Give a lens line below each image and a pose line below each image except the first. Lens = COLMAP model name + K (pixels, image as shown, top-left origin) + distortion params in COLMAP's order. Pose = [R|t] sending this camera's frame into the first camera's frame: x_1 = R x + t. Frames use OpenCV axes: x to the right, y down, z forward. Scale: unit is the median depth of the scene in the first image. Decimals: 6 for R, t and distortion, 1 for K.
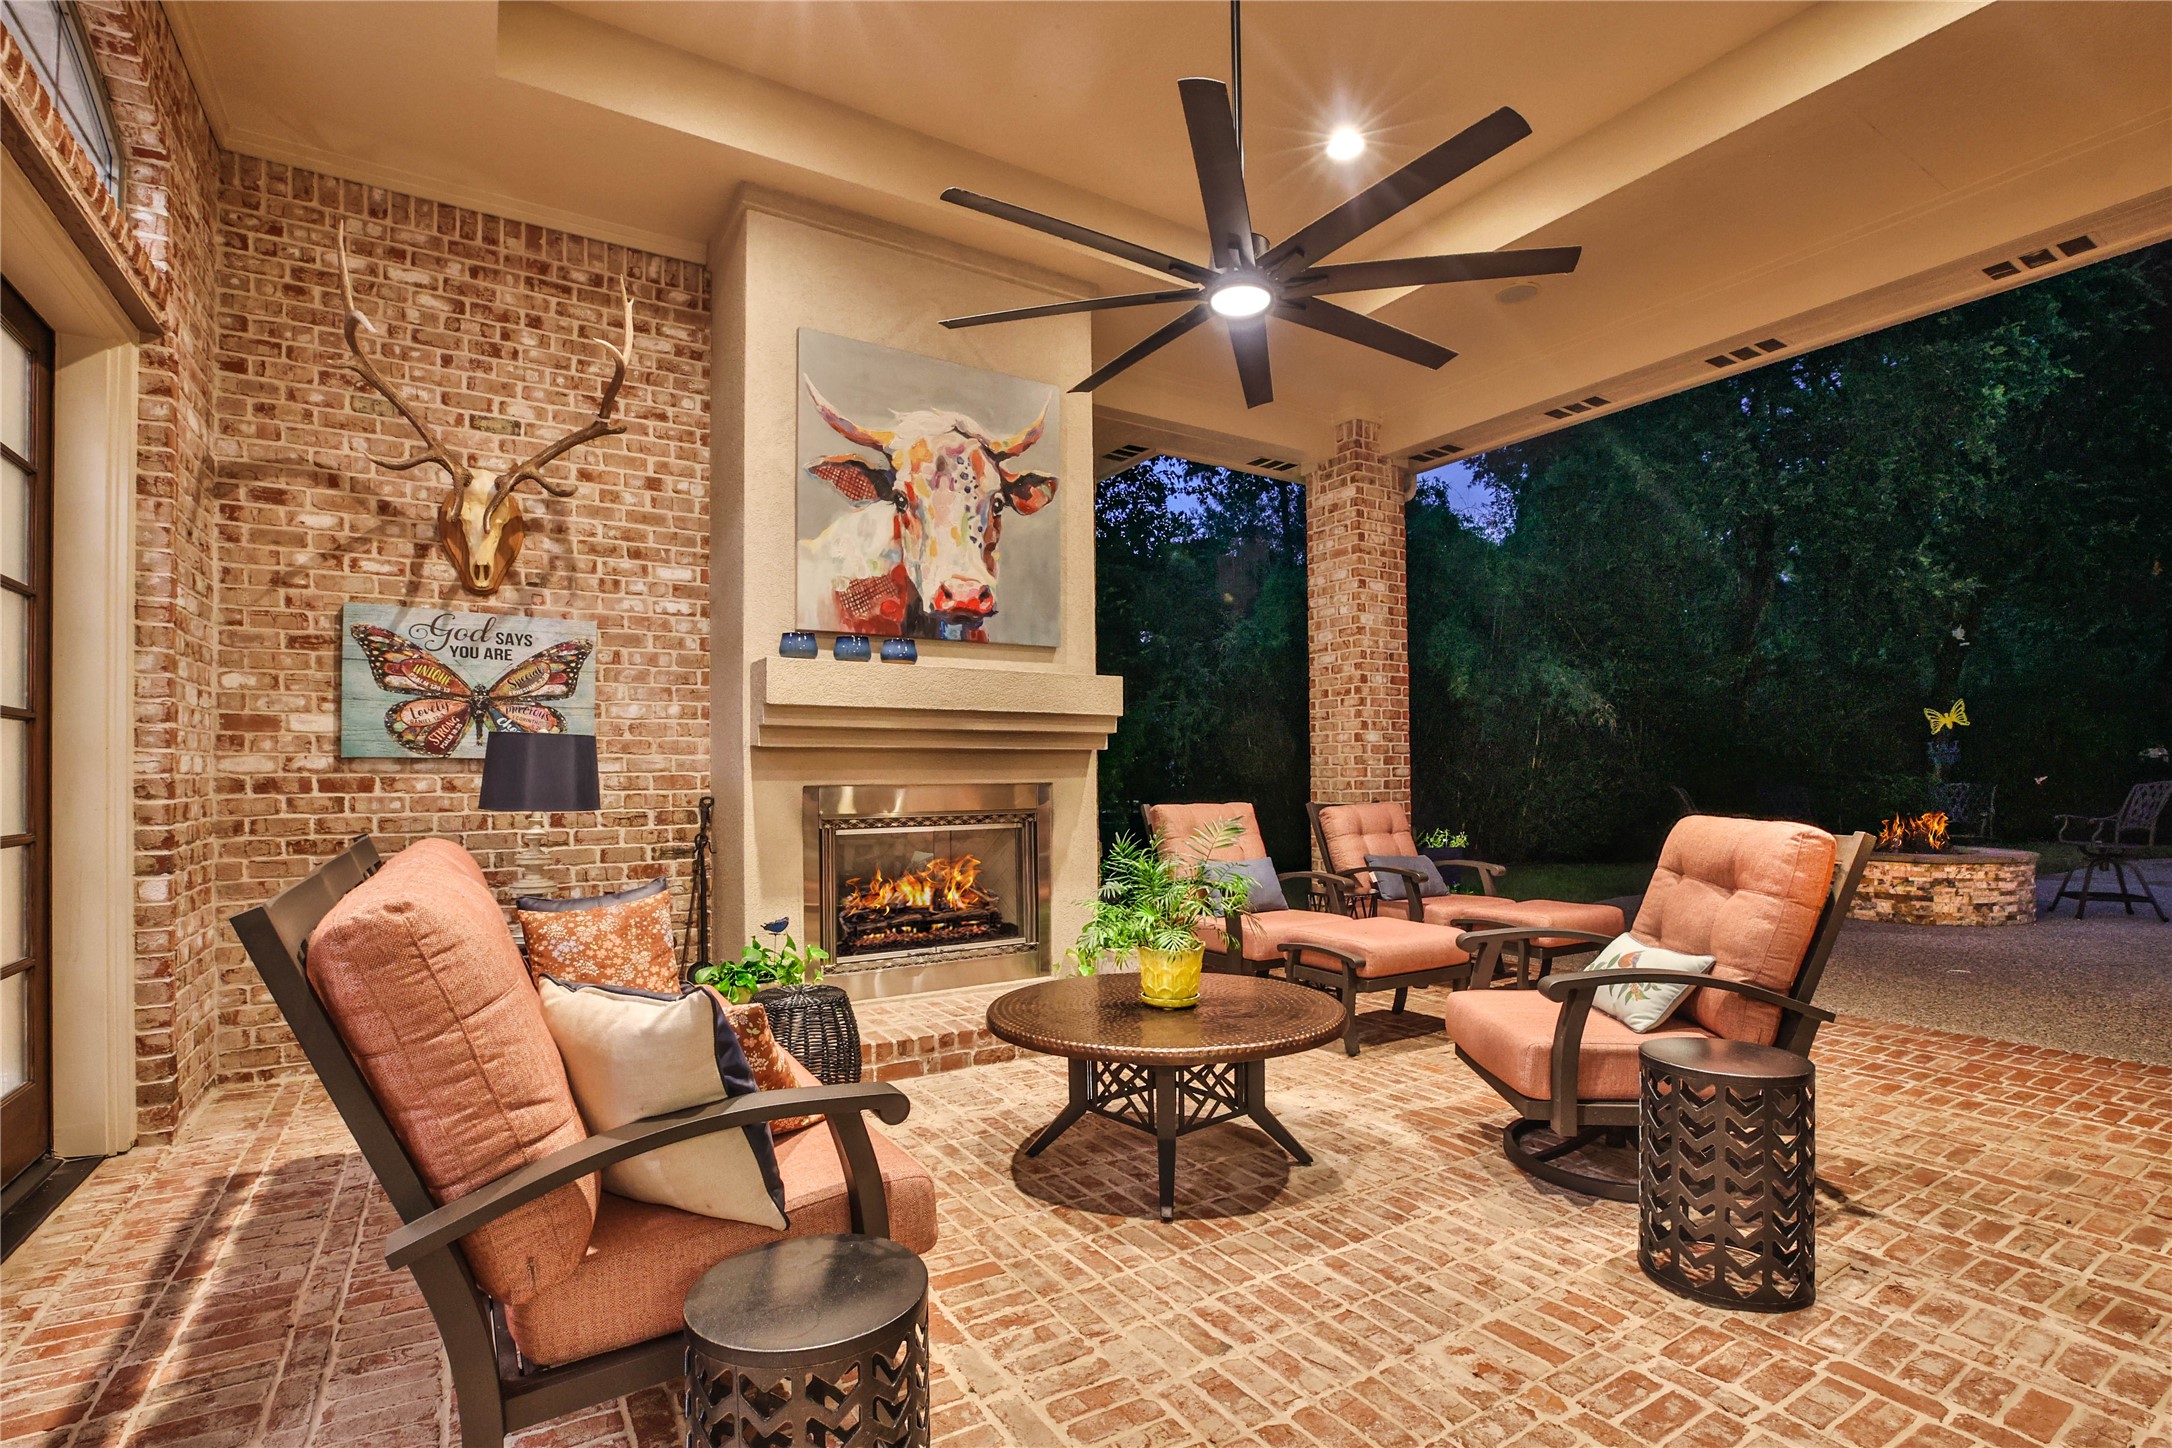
lens RADIAL K [[1004.6, 0, 1087.9], [0, 1004.6, 776.8], [0, 0, 1]] dist [-0.049021, 0.015556]
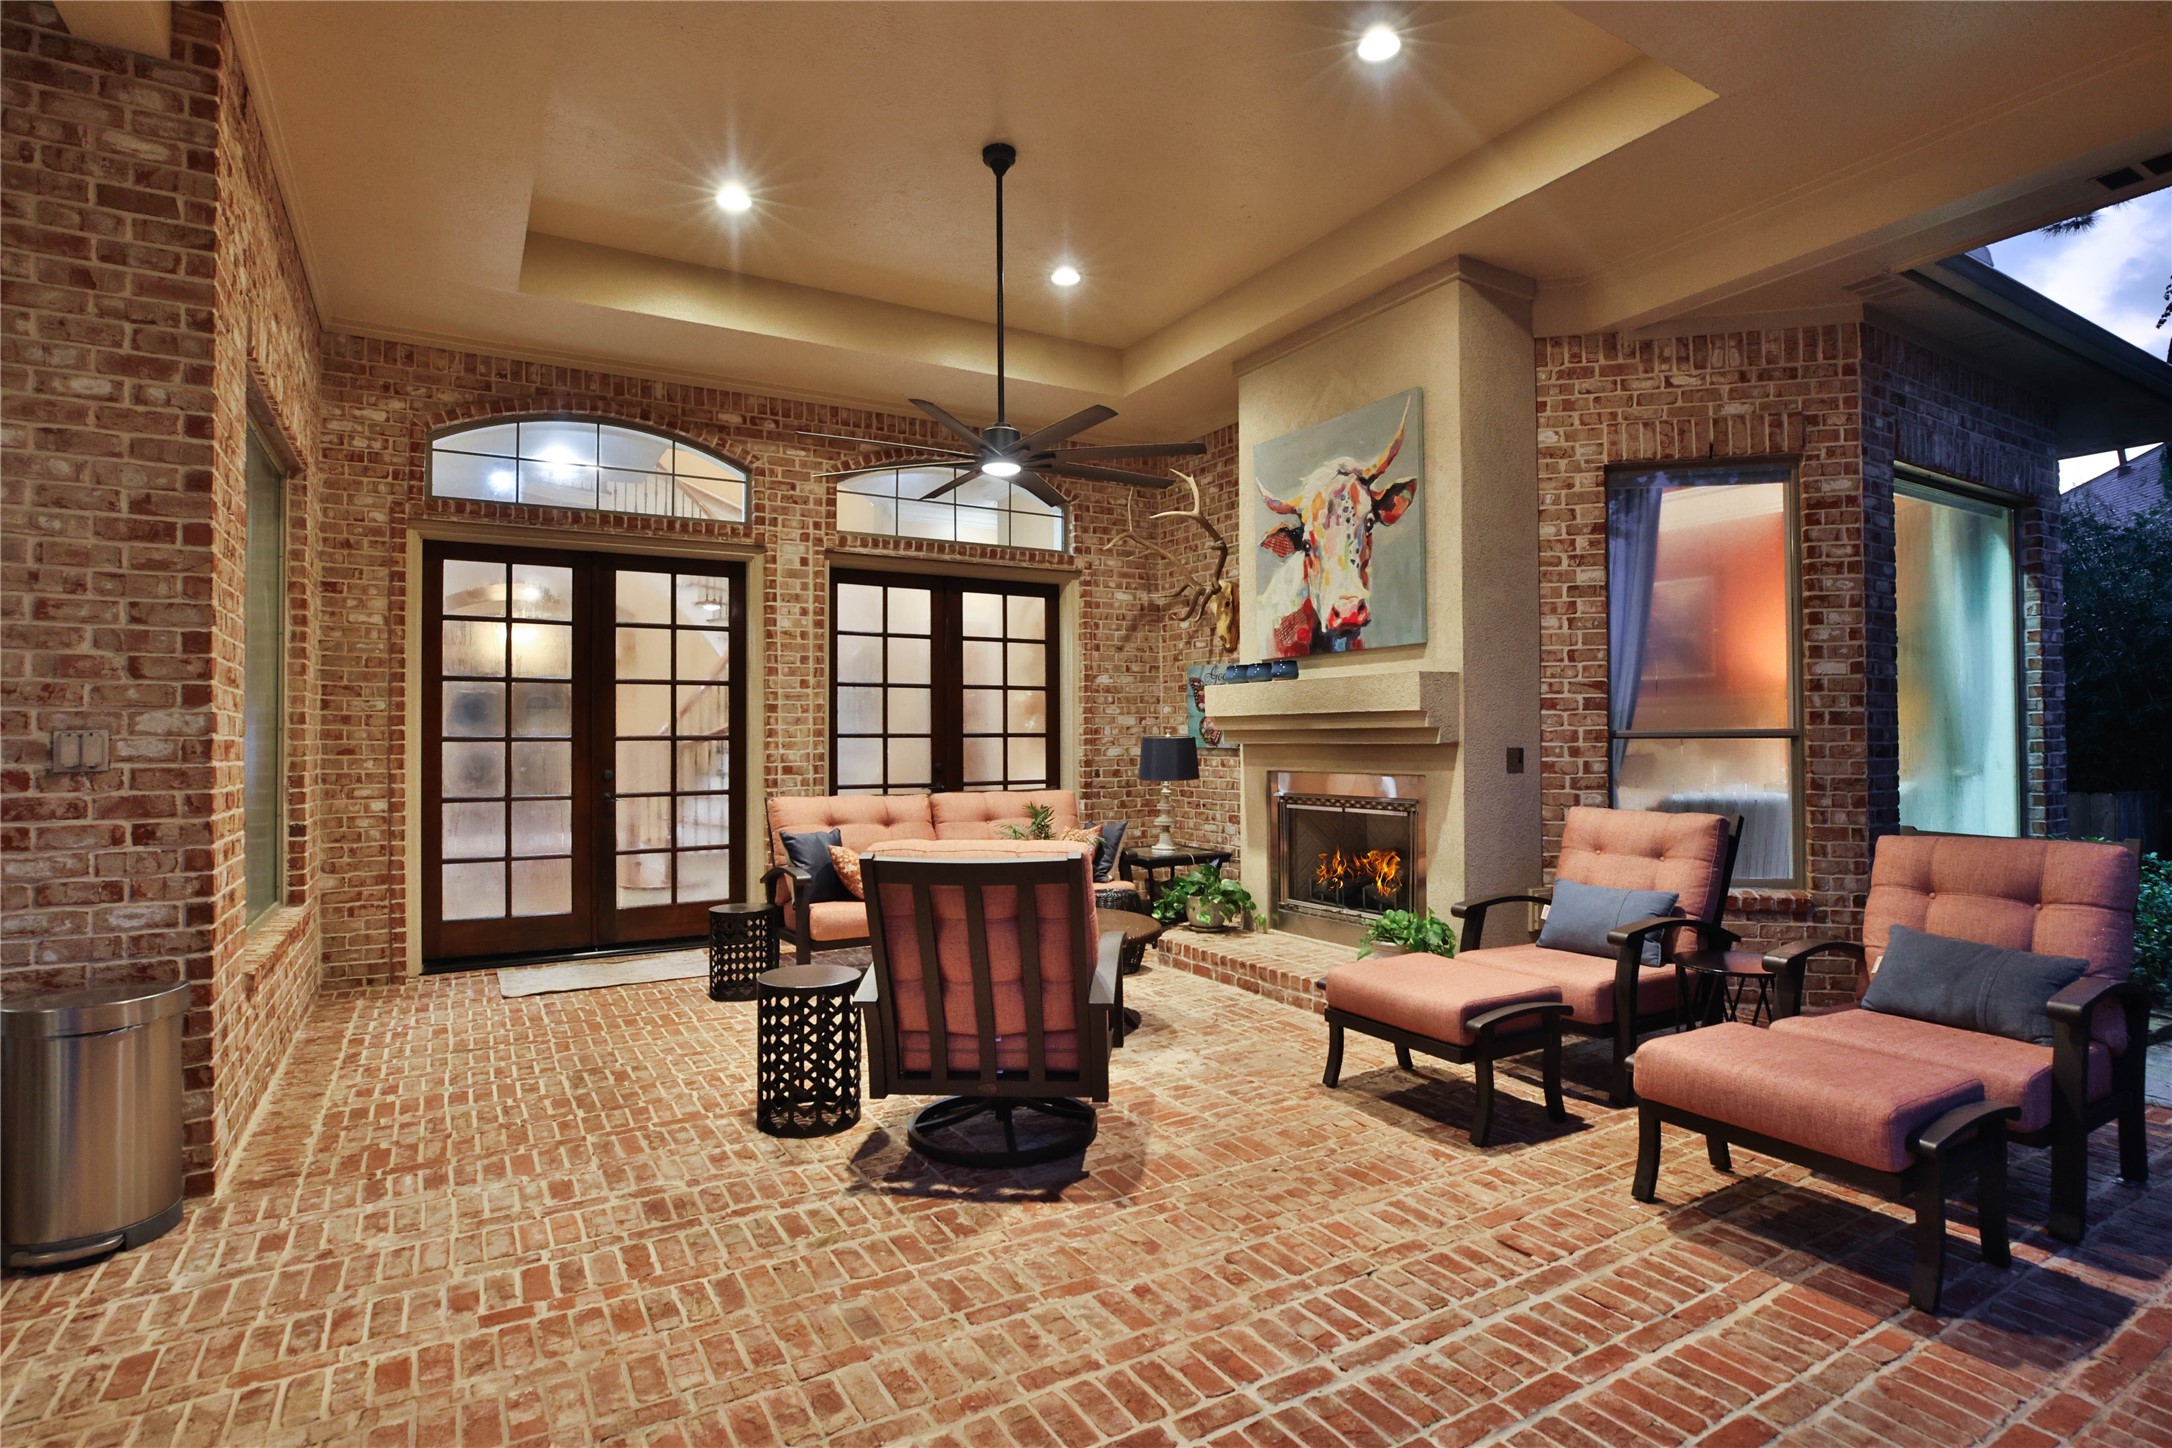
lens RADIAL K [[1079.2, 0, 1086.0], [0, 1079.2, 724.0], [0, 0, 1]] dist [-0.048554, 0.017710]
pose [[-0.026198, -0.011954, -0.999585, 1.171093], [0.001230, 0.999927, -0.011991, -0.037614], [0.999656, -0.001544, -0.026181, 0.755023]]
